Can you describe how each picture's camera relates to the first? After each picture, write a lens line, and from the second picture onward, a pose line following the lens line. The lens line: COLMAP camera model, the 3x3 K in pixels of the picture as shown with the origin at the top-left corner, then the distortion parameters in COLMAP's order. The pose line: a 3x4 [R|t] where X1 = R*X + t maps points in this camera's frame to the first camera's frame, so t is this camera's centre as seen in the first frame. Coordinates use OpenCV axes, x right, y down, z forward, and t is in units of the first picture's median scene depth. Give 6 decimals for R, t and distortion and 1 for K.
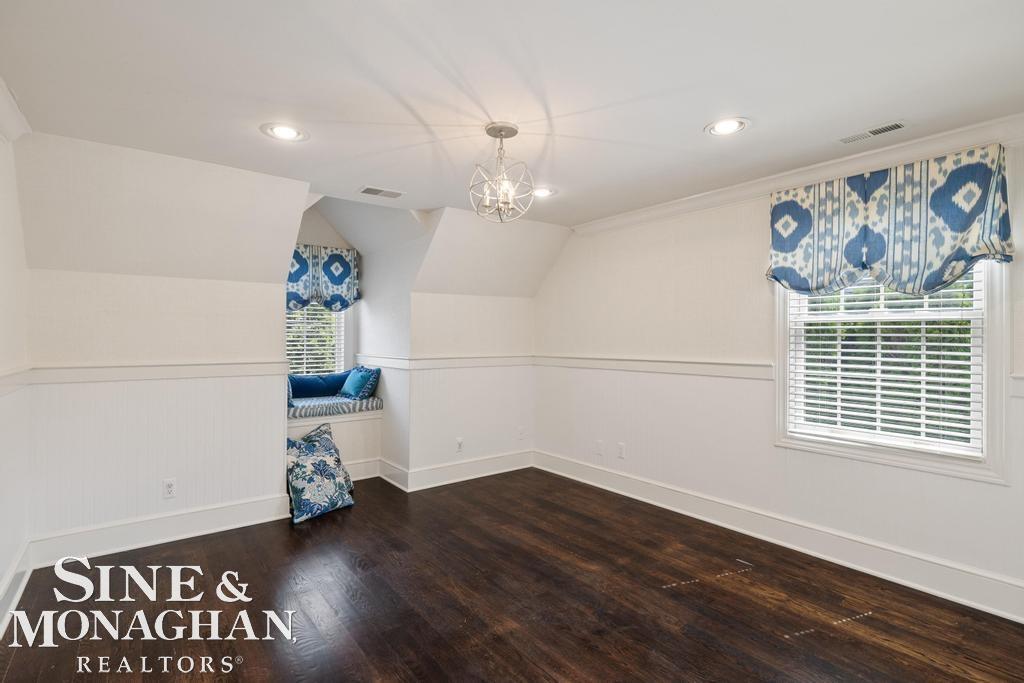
lens RADIAL K [[482.3, 0, 511.6], [0, 482.3, 344.5], [0, 0, 1]] dist [0.002305, 0.000036]
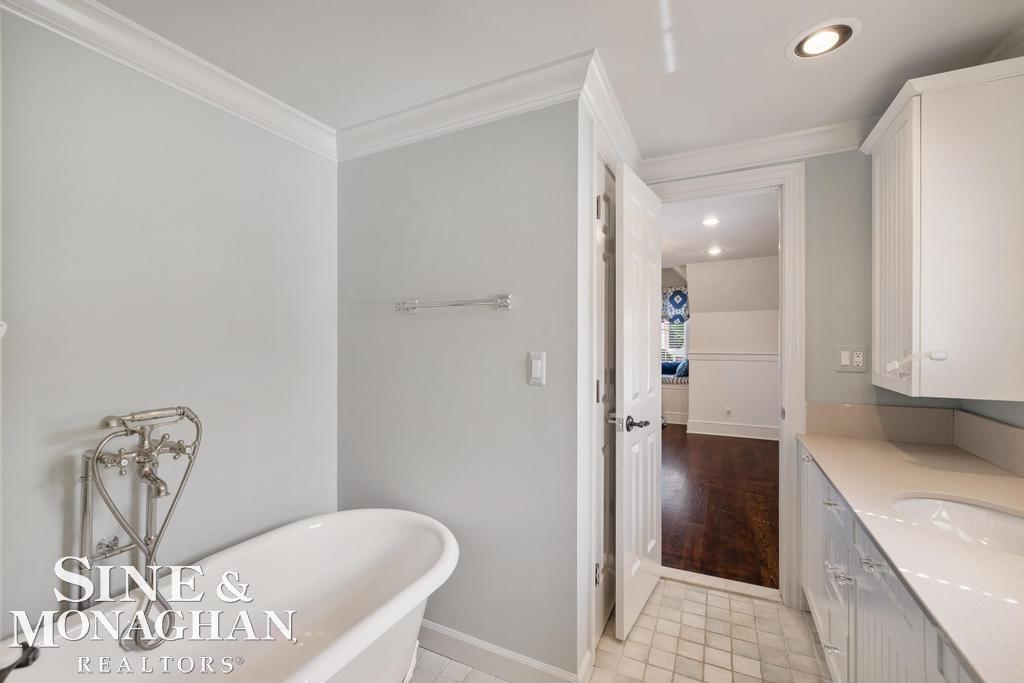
lens RADIAL K [[438.1, 0, 513.6], [0, 438.1, 338.1], [0, 0, 1]] dist [0.001607, 0.000324]
pose [[0.432557, -0.004578, -0.901595, 0.775102], [-0.000308, 0.999986, -0.005225, -0.013271], [0.901606, 0.002538, 0.432550, -0.176356]]
